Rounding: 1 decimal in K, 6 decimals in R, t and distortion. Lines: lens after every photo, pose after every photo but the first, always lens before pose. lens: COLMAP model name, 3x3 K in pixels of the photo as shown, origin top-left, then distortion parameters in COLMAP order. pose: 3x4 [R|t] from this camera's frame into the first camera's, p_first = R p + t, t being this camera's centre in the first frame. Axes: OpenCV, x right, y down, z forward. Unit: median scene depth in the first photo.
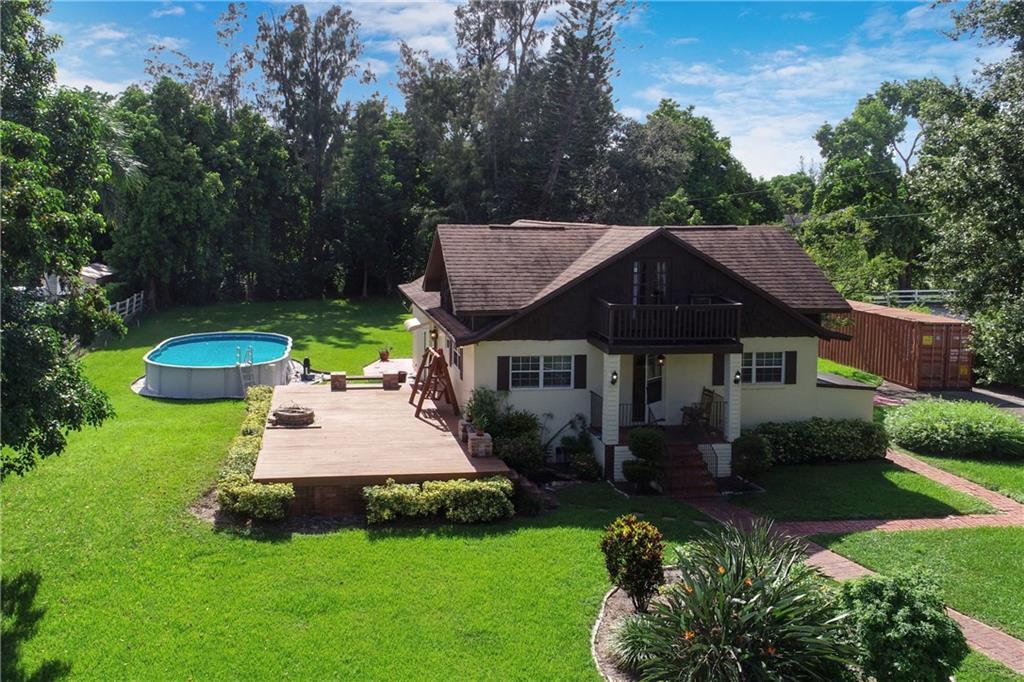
lens RADIAL K [[736.1, 0, 465.6], [0, 736.1, 255.6], [0, 0, 1]] dist [0.003079, -0.001362]
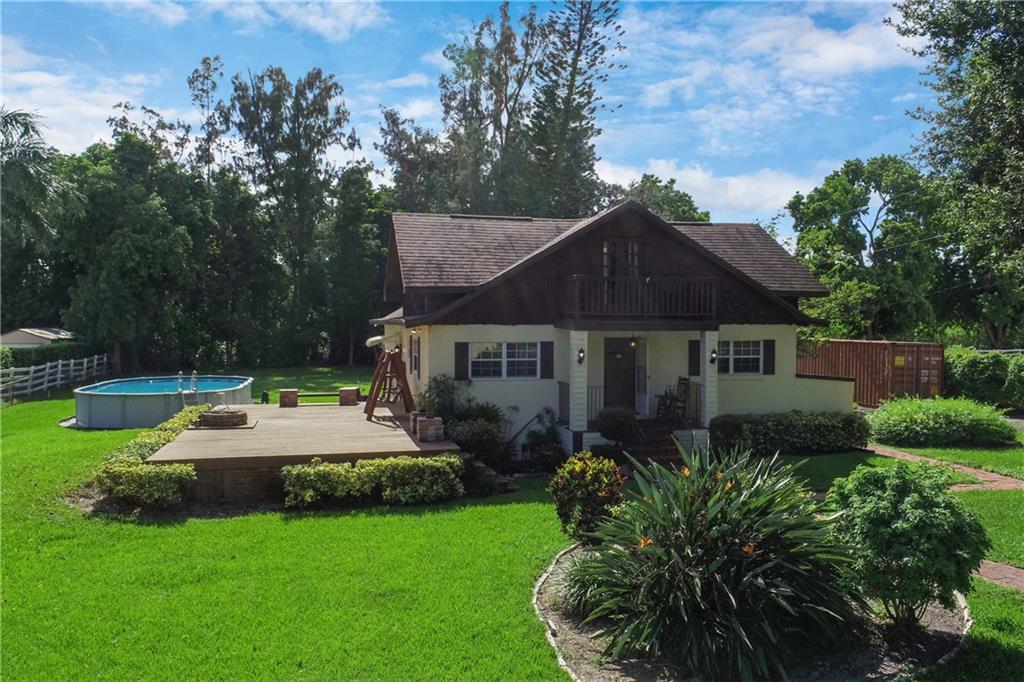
lens RADIAL K [[713.7, 0, 531.9], [0, 713.7, 328.0], [0, 0, 1]] dist [0.002270, -0.000291]
pose [[0.995255, -0.010291, 0.096755, 0.052827], [0.012627, 0.999643, -0.023562, 0.140109], [-0.096478, 0.024672, 0.995029, 0.122893]]
